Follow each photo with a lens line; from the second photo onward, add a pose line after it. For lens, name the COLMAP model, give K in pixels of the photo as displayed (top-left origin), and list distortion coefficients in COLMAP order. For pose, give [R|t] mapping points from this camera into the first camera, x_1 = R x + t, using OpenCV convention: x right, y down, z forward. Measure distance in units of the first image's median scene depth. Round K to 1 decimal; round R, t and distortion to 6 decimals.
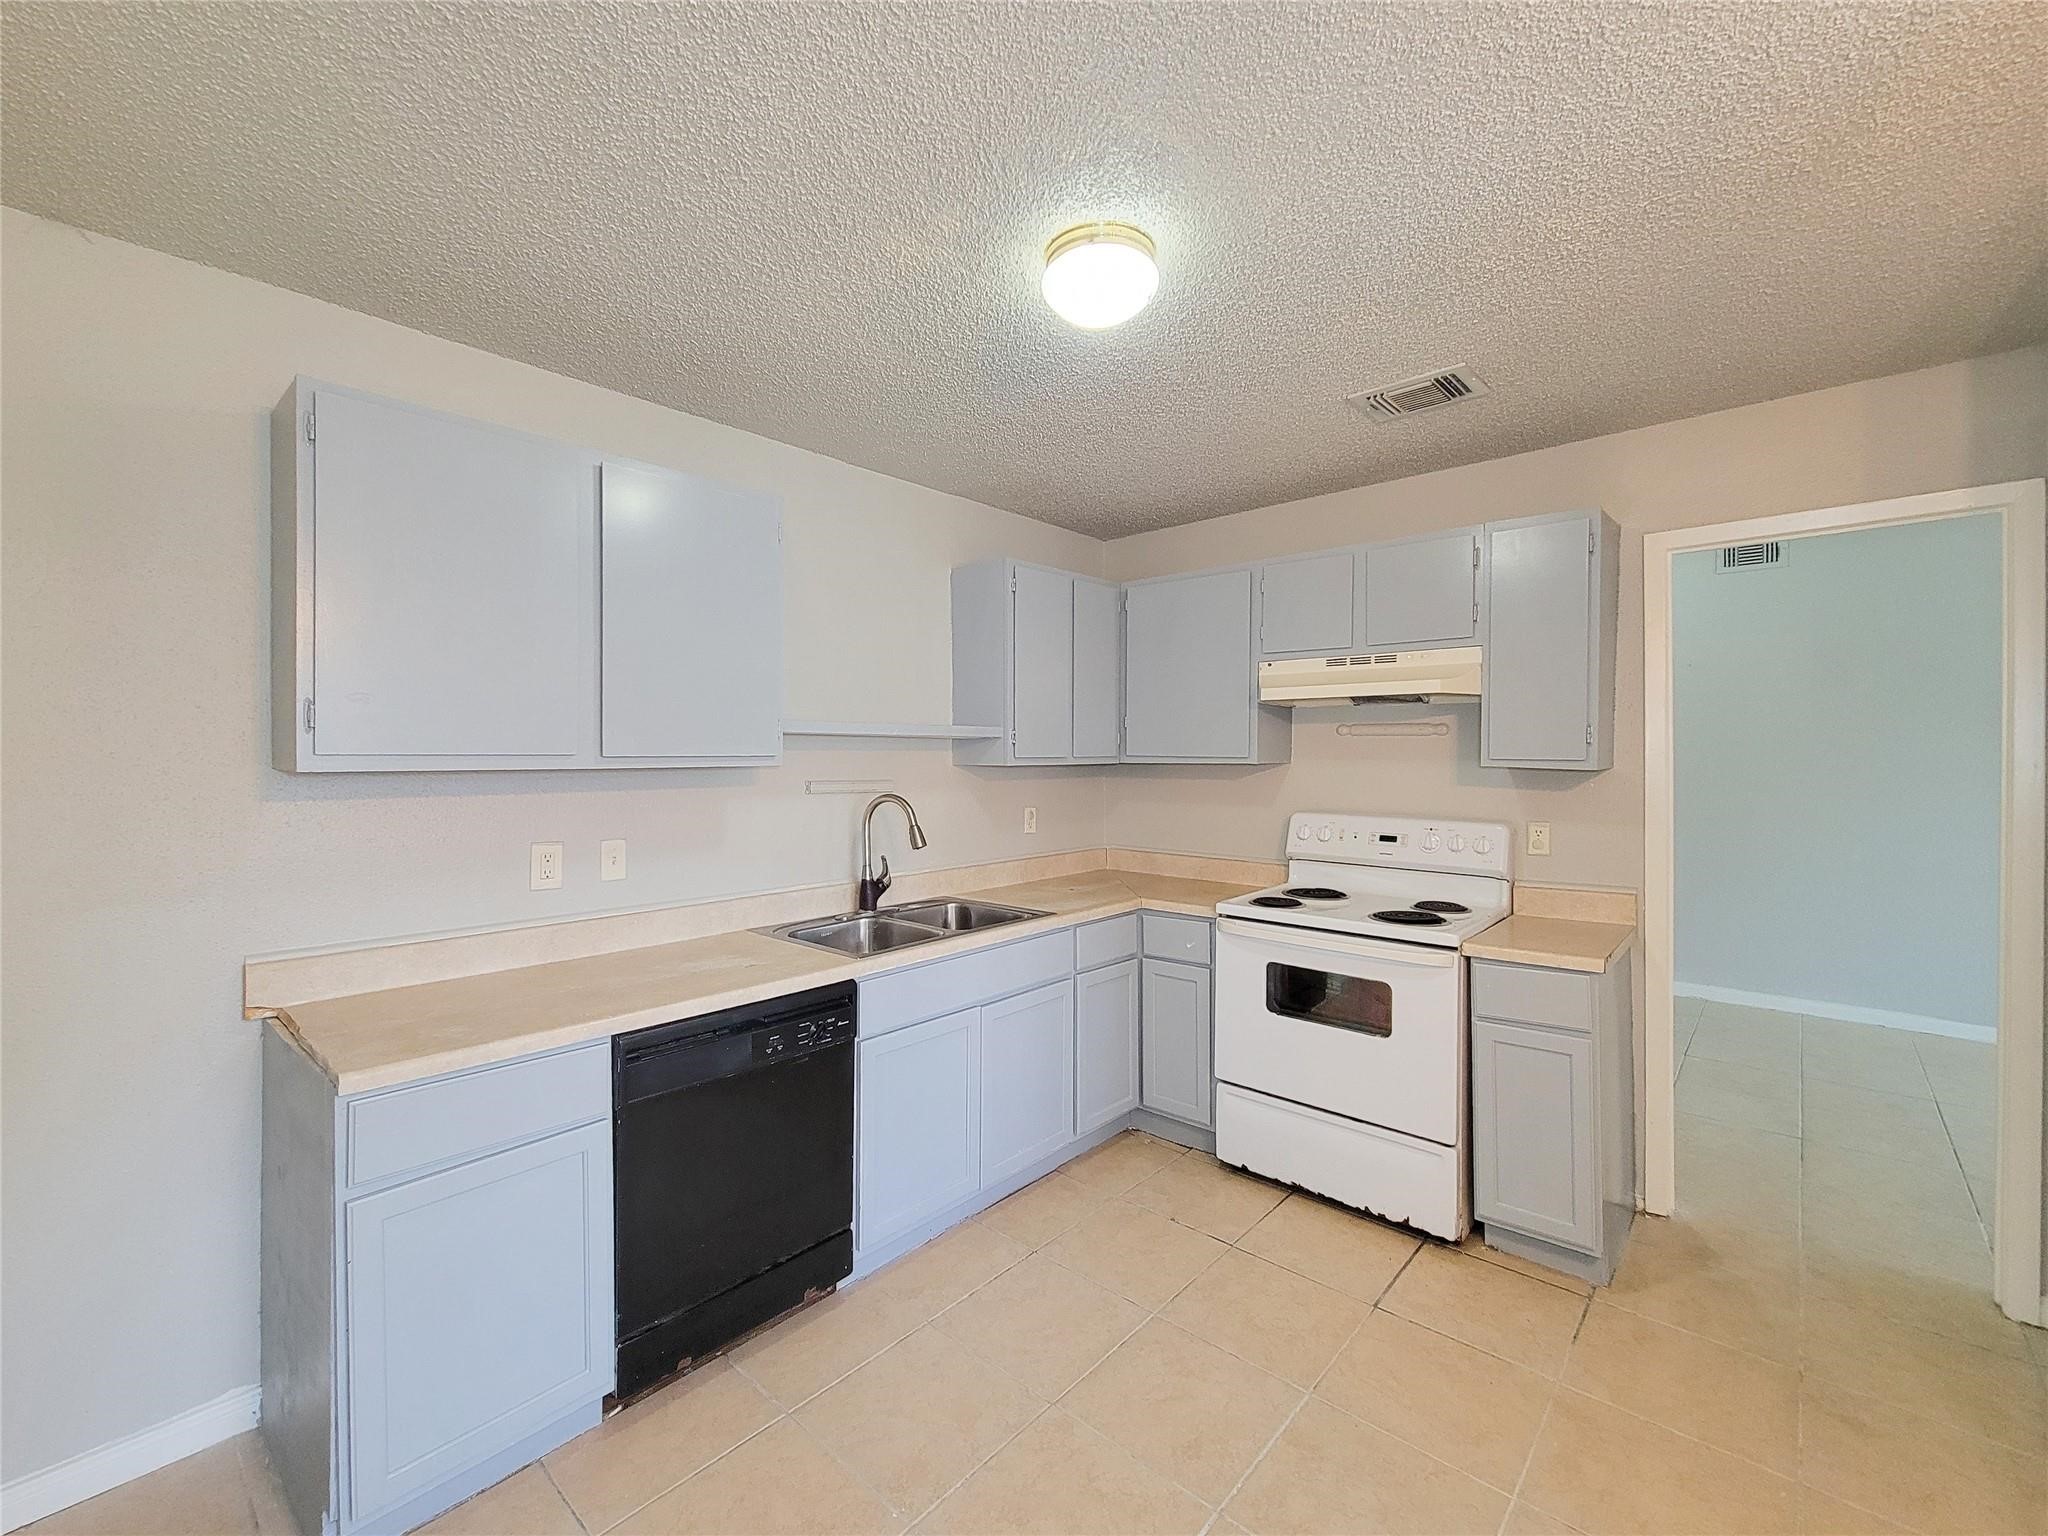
lens RADIAL K [[862.1, 0, 1020.7], [0, 862.1, 758.2], [0, 0, 1]] dist [0.003624, -0.002413]
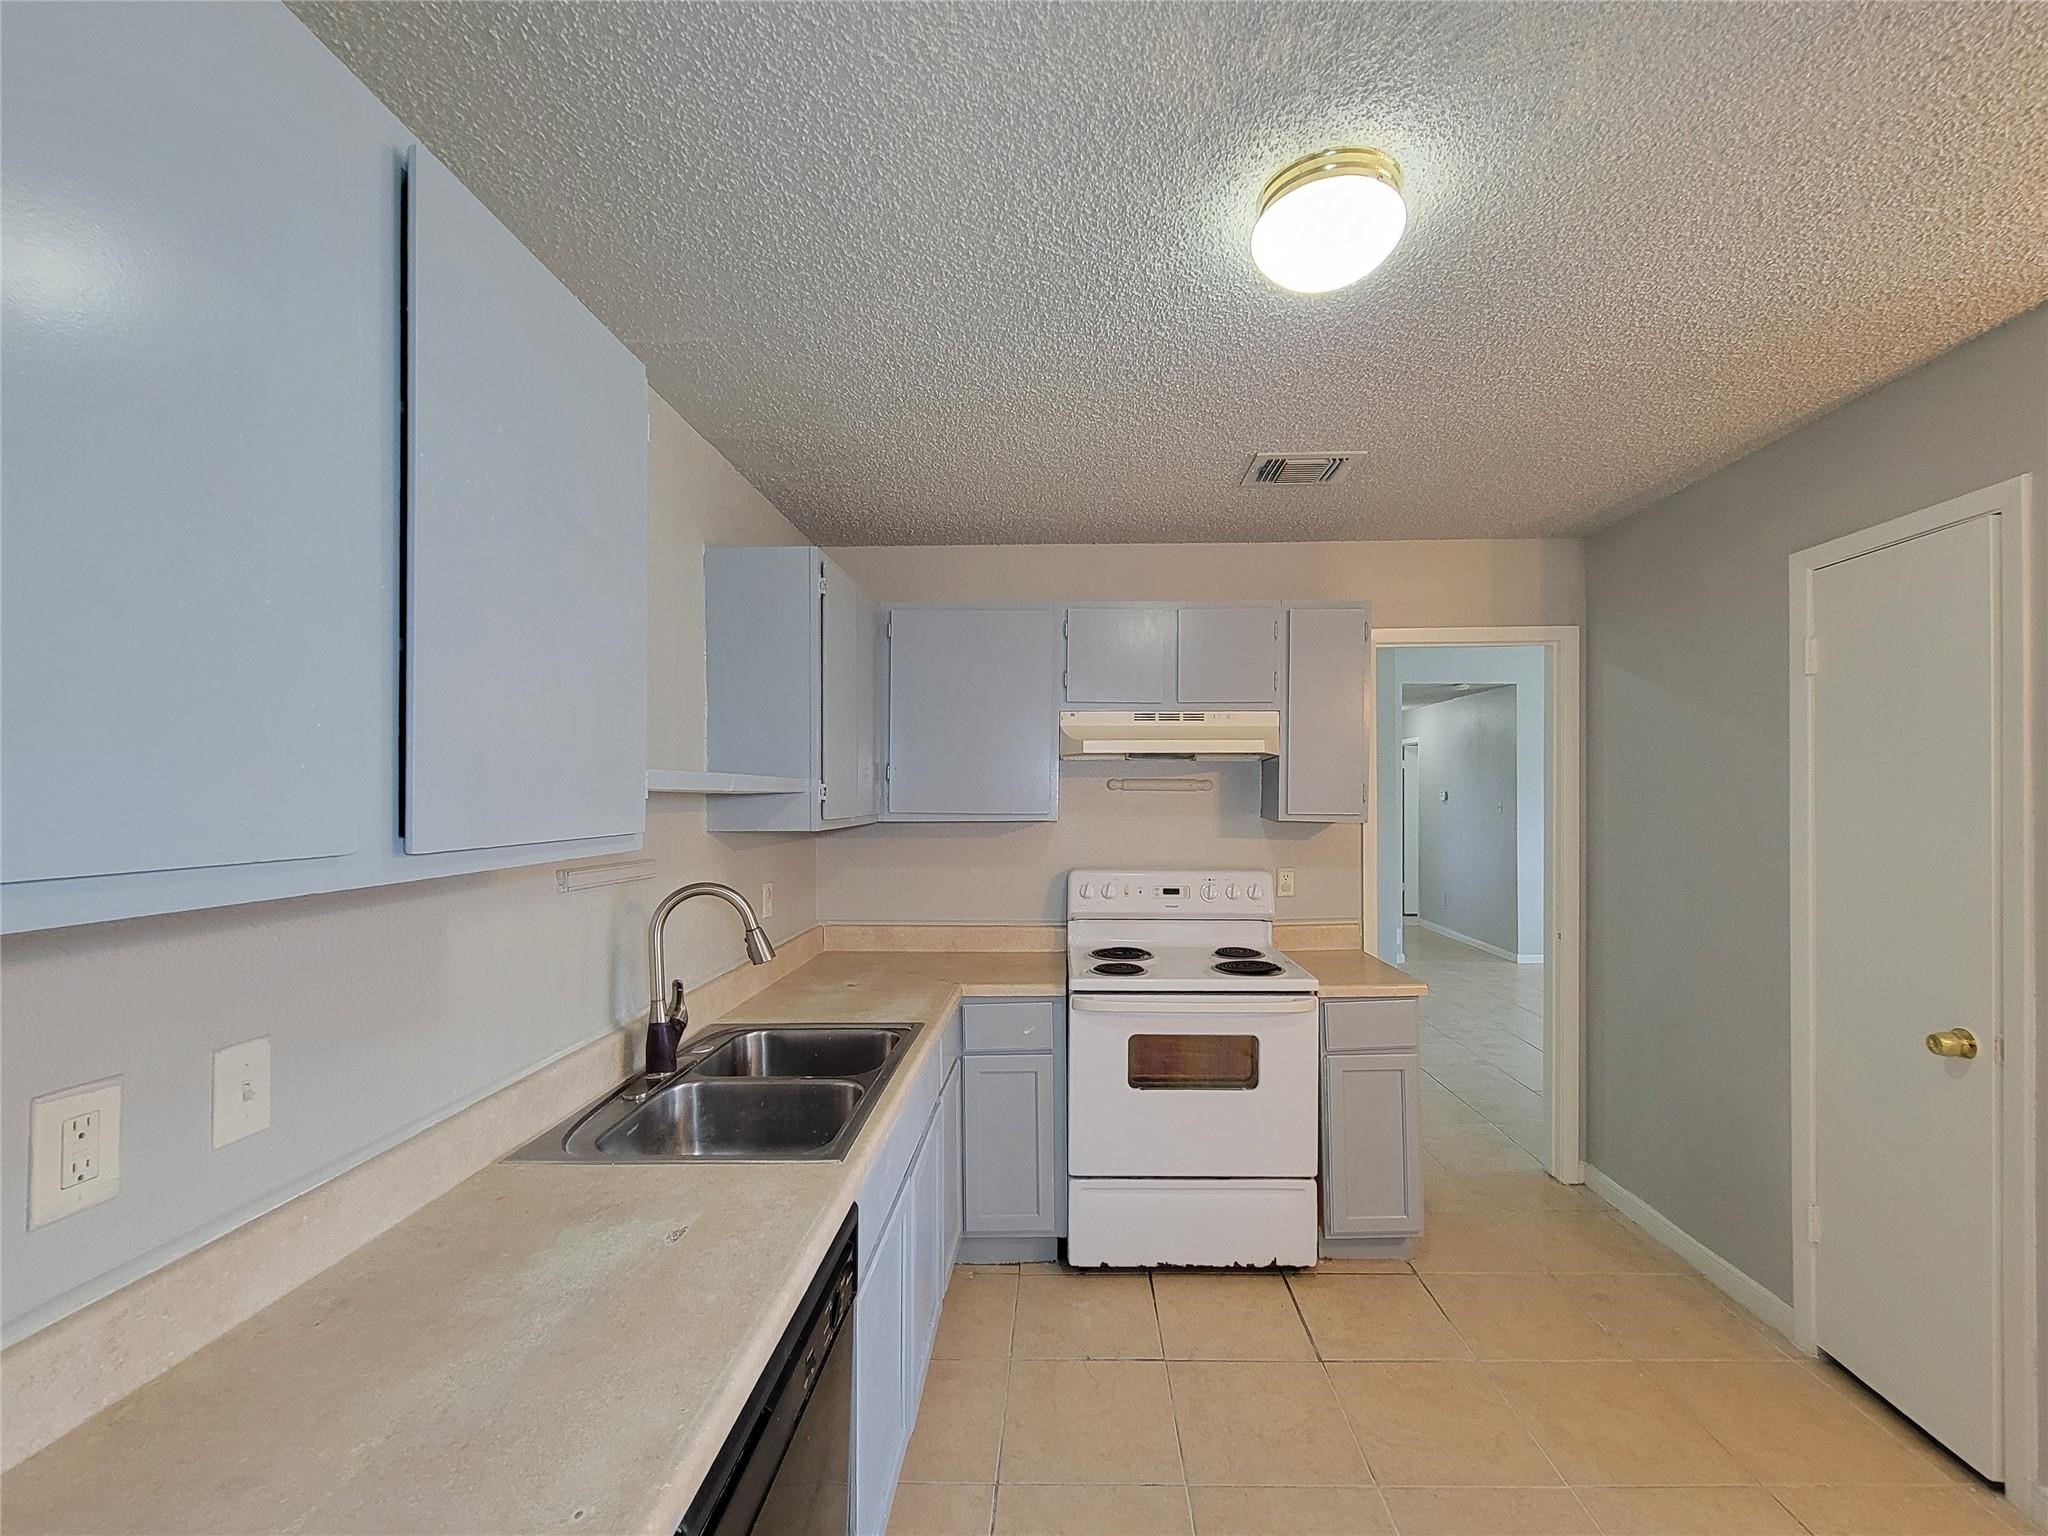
lens RADIAL K [[862.1, 0, 1069.8], [0, 862.1, 797.5], [0, 0, 1]] dist [0.003624, -0.002413]
pose [[0.748094, -0.003634, 0.663582, -0.369762], [0.004895, 0.999988, -0.000042, -0.020315], [-0.663574, 0.003279, 0.748103, 0.338038]]
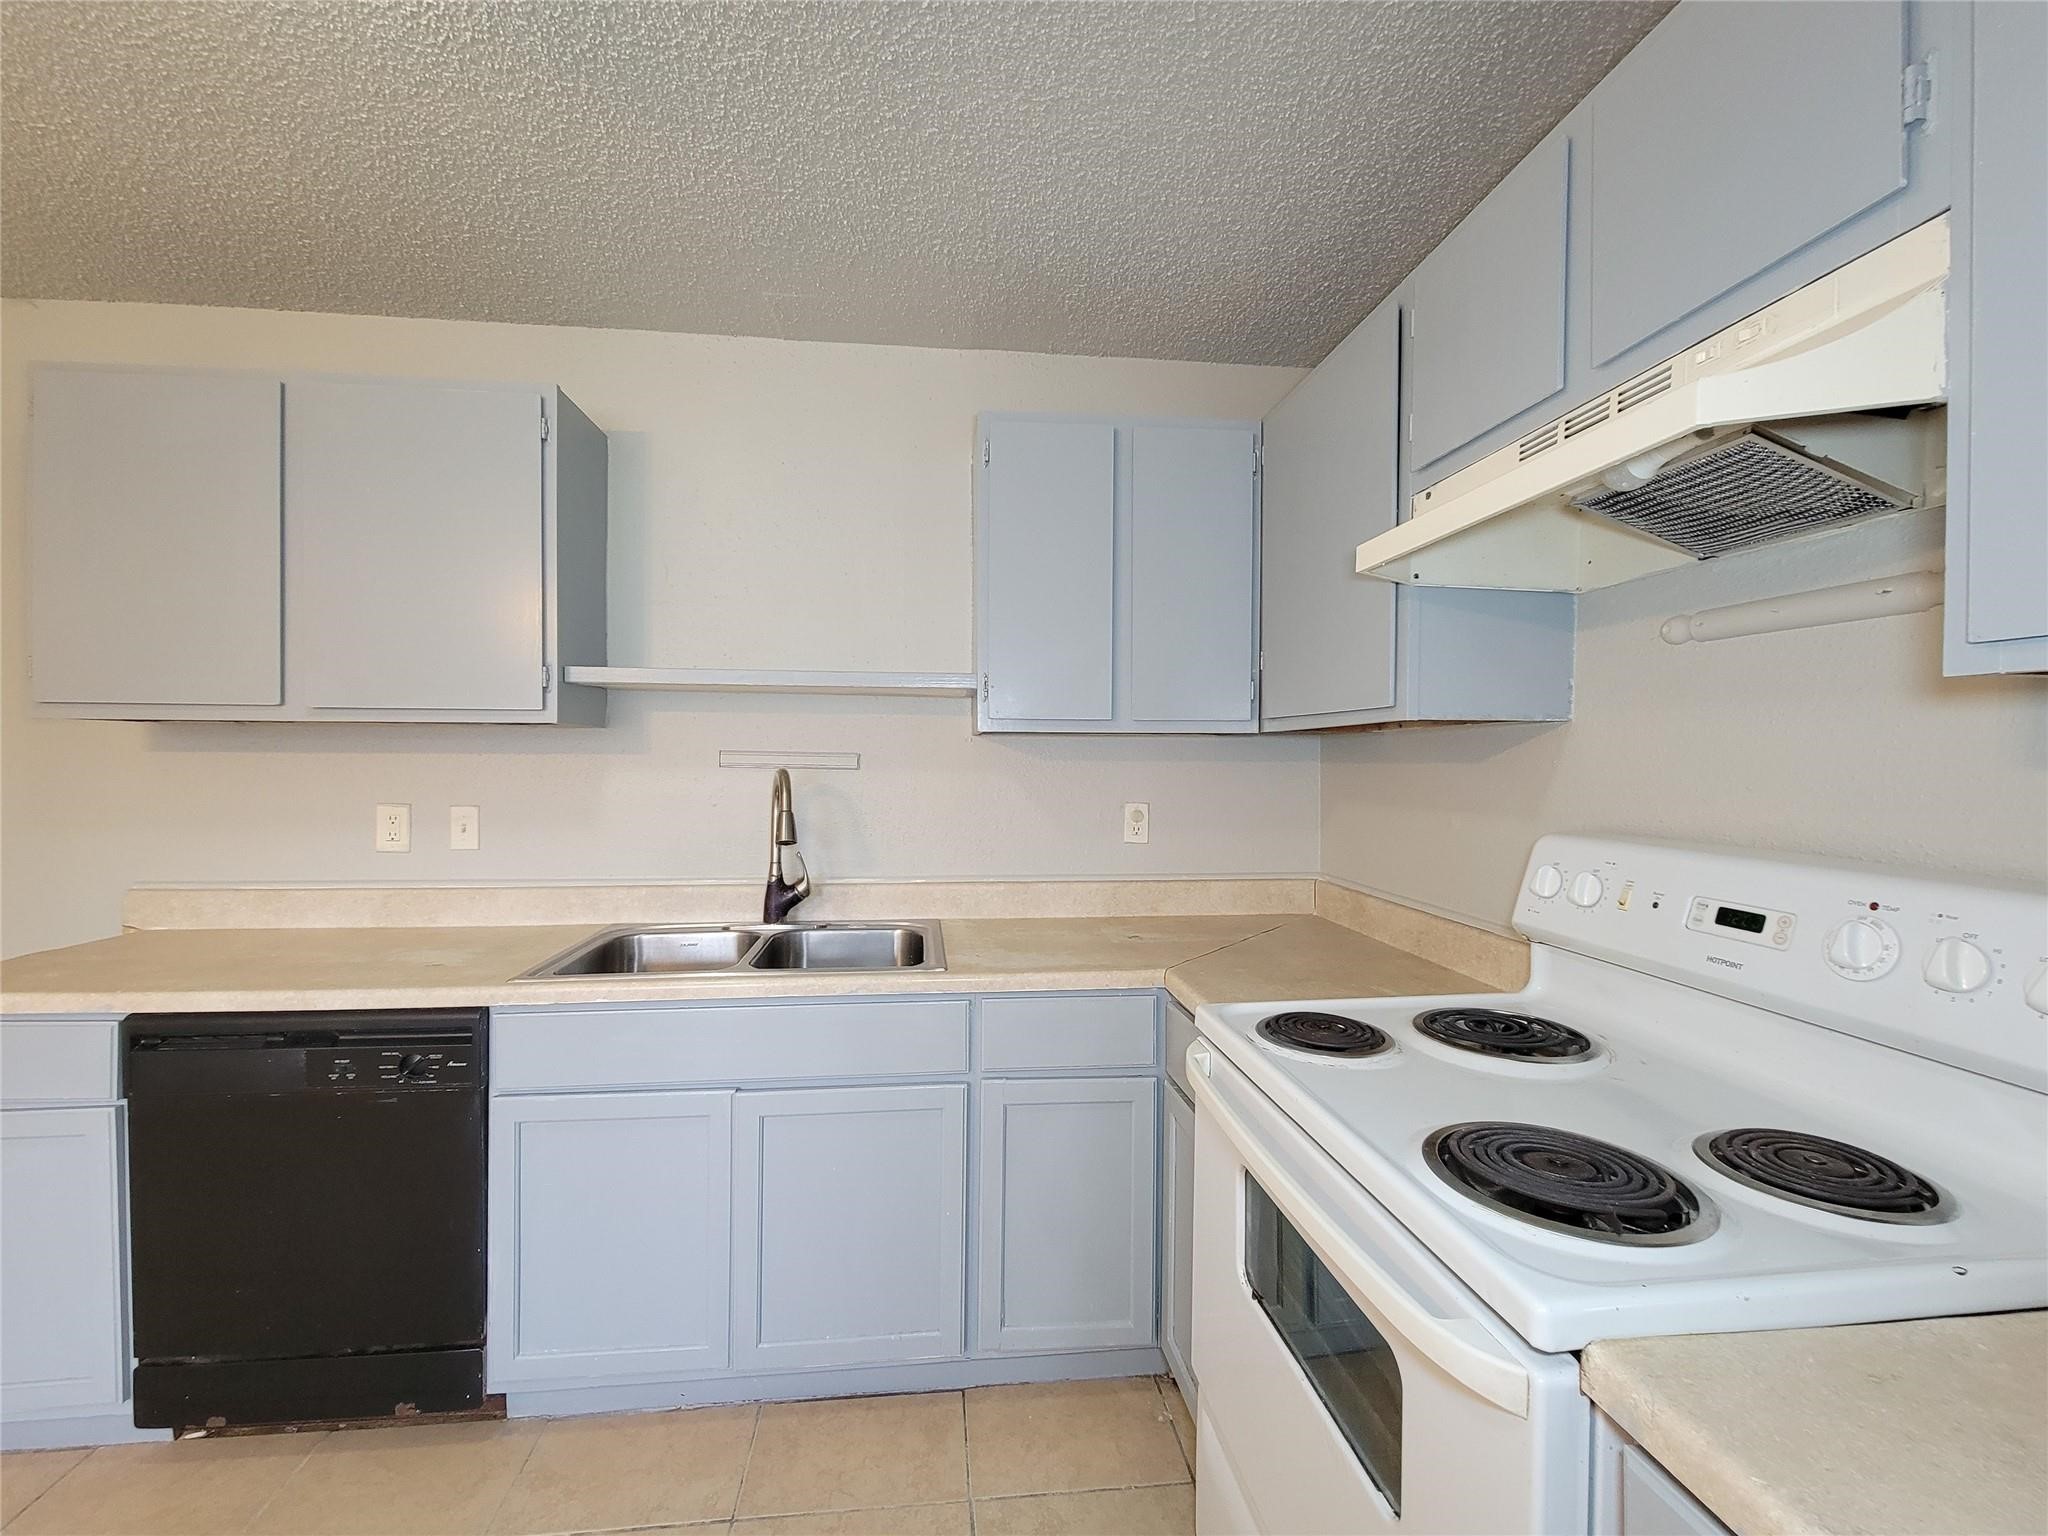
lens RADIAL K [[862.1, 0, 1007.0], [0, 862.1, 770.6], [0, 0, 1]] dist [0.003624, -0.002413]
pose [[0.741026, 0.014459, -0.671321, 0.473949], [-0.009720, 0.999894, 0.010807, 0.034213], [0.671406, -0.001483, 0.741088, 0.581534]]
